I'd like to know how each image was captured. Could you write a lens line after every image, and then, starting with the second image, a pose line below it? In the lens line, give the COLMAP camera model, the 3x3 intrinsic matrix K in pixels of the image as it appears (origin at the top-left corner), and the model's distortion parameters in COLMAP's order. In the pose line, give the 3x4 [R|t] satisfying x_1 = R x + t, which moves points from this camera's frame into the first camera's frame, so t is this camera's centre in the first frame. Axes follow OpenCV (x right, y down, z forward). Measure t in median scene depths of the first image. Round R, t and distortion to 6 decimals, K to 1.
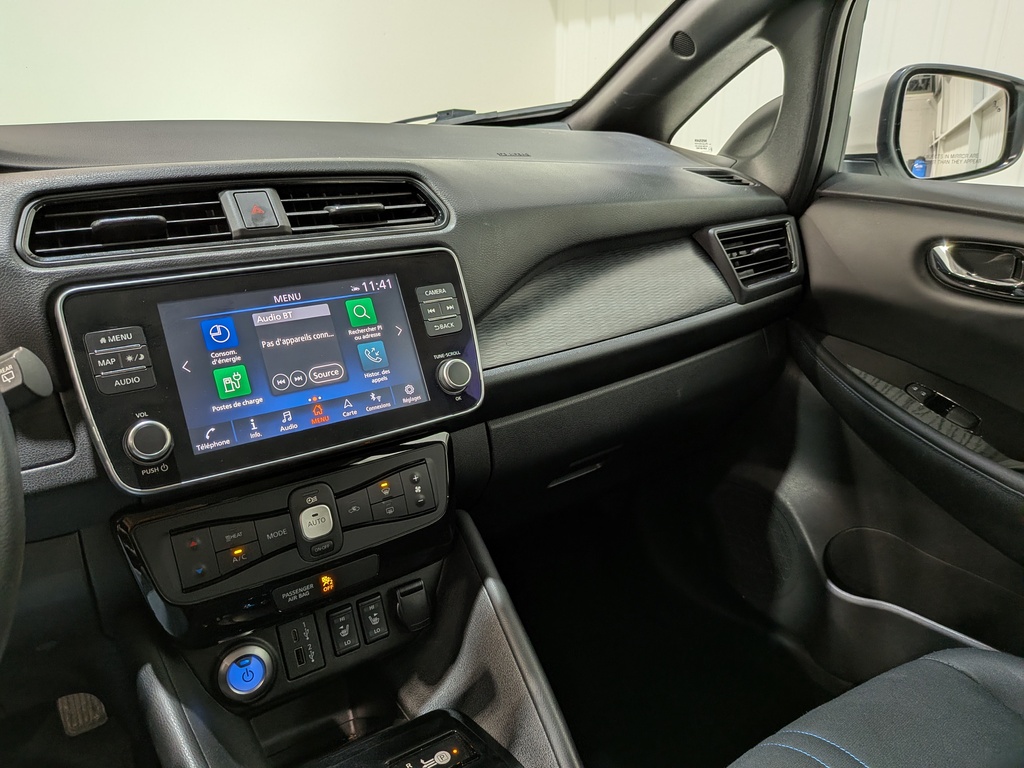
lens RADIAL K [[751.8, 0, 514.6], [0, 751.8, 379.6], [0, 0, 1]] dist [0.049258, -0.093559]
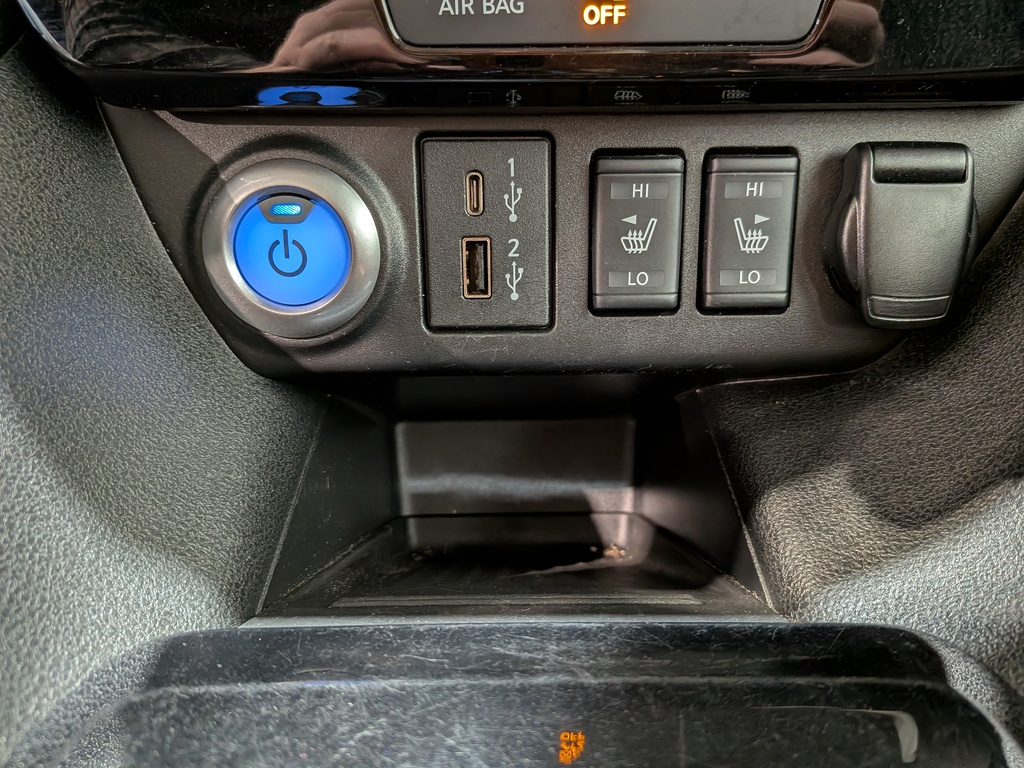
lens RADIAL K [[751.8, 0, 534.9], [0, 751.8, 400.7], [0, 0, 1]] dist [0.049258, -0.093559]
pose [[0.836866, 0.328430, -0.437936, -0.113681], [-0.185528, 0.922842, 0.337554, 0.301916], [0.515009, -0.201238, 0.833228, 0.733990]]
